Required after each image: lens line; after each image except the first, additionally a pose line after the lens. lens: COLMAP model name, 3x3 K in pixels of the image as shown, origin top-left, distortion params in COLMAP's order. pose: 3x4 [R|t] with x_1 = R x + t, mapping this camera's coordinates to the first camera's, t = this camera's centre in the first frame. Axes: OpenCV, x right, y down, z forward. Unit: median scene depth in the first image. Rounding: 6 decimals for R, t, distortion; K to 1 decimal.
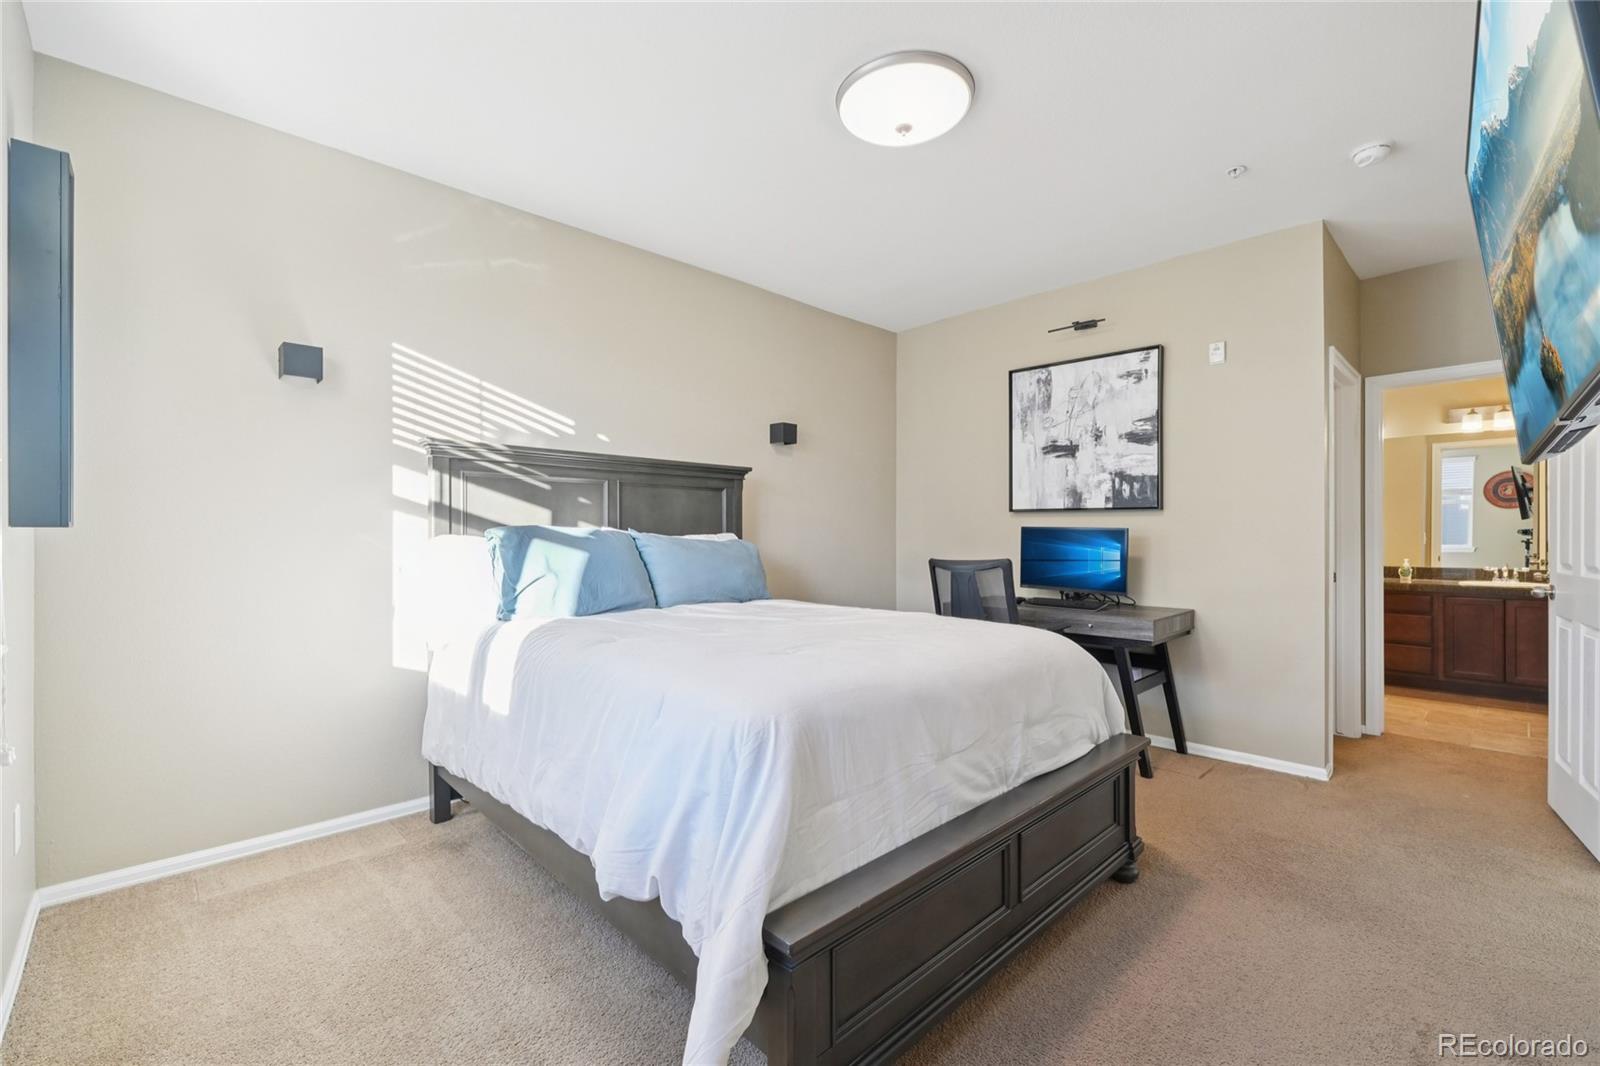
lens RADIAL K [[686.7, 0, 806.8], [0, 686.7, 530.8], [0, 0, 1]] dist [-0.004570, 0.000731]
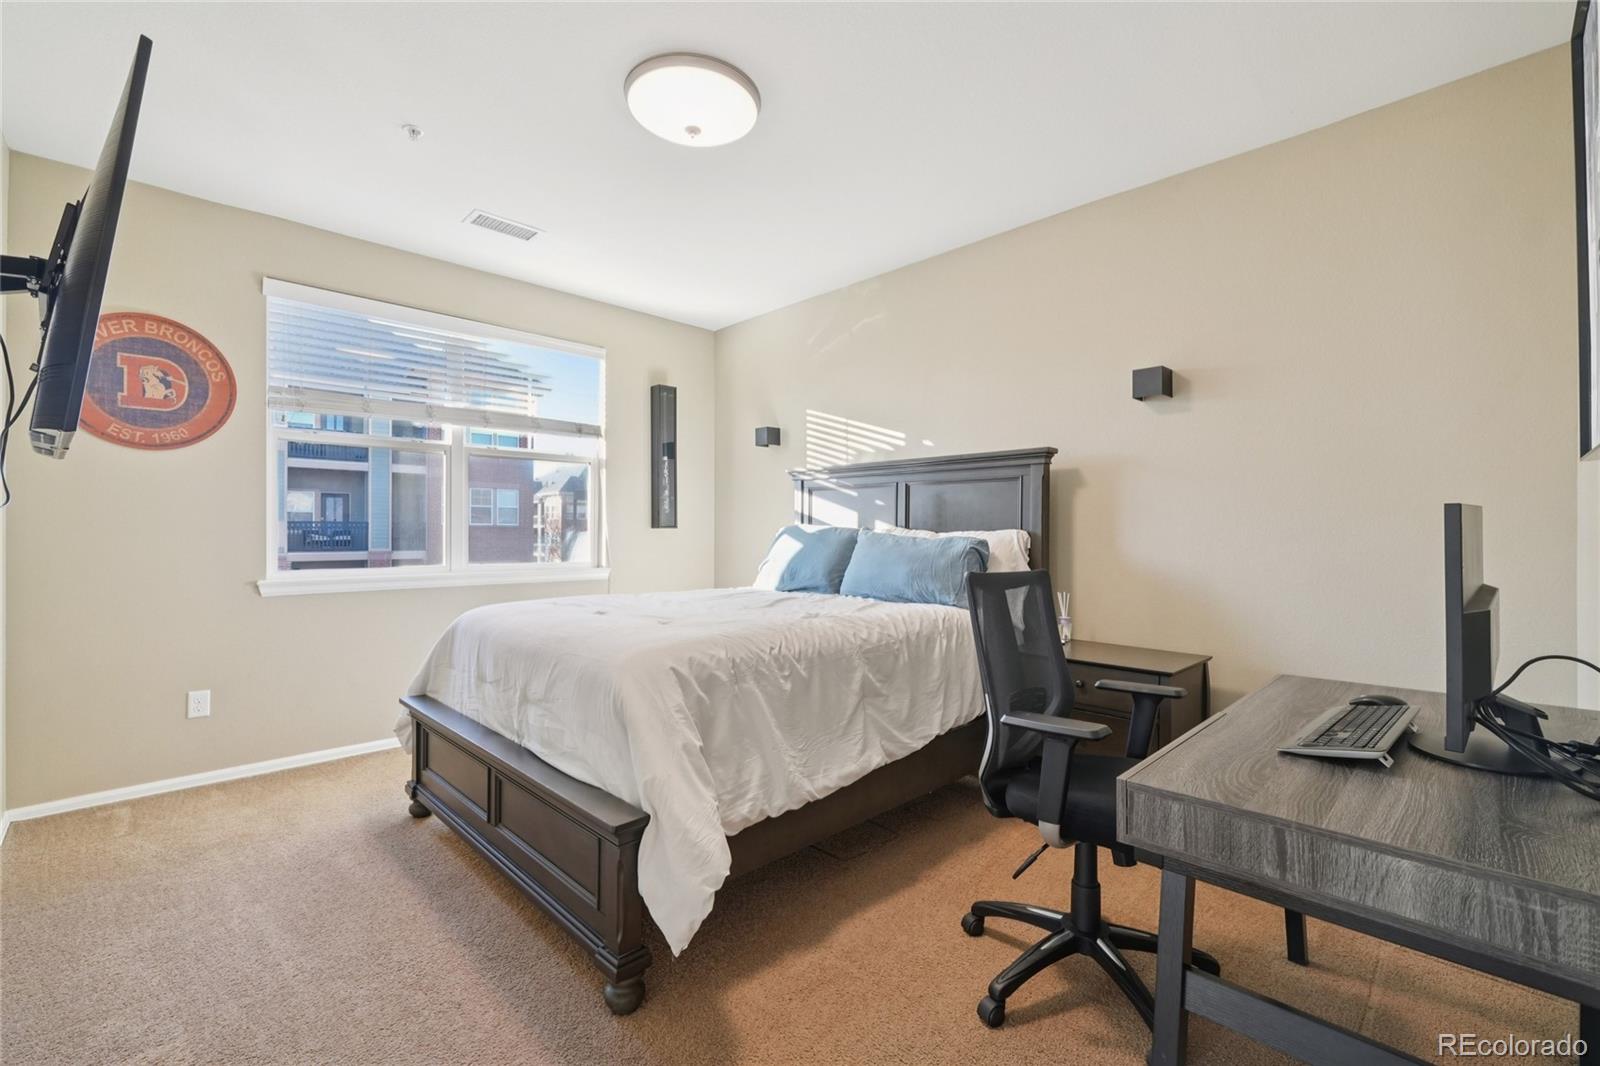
lens RADIAL K [[686.7, 0, 806.8], [0, 686.7, 533.4], [0, 0, 1]] dist [-0.004570, 0.000731]
pose [[0.006650, -0.001130, -0.999977, 0.867972], [0.000549, 0.999999, -0.001127, 0.010189], [0.999978, -0.000542, 0.006651, 0.878189]]
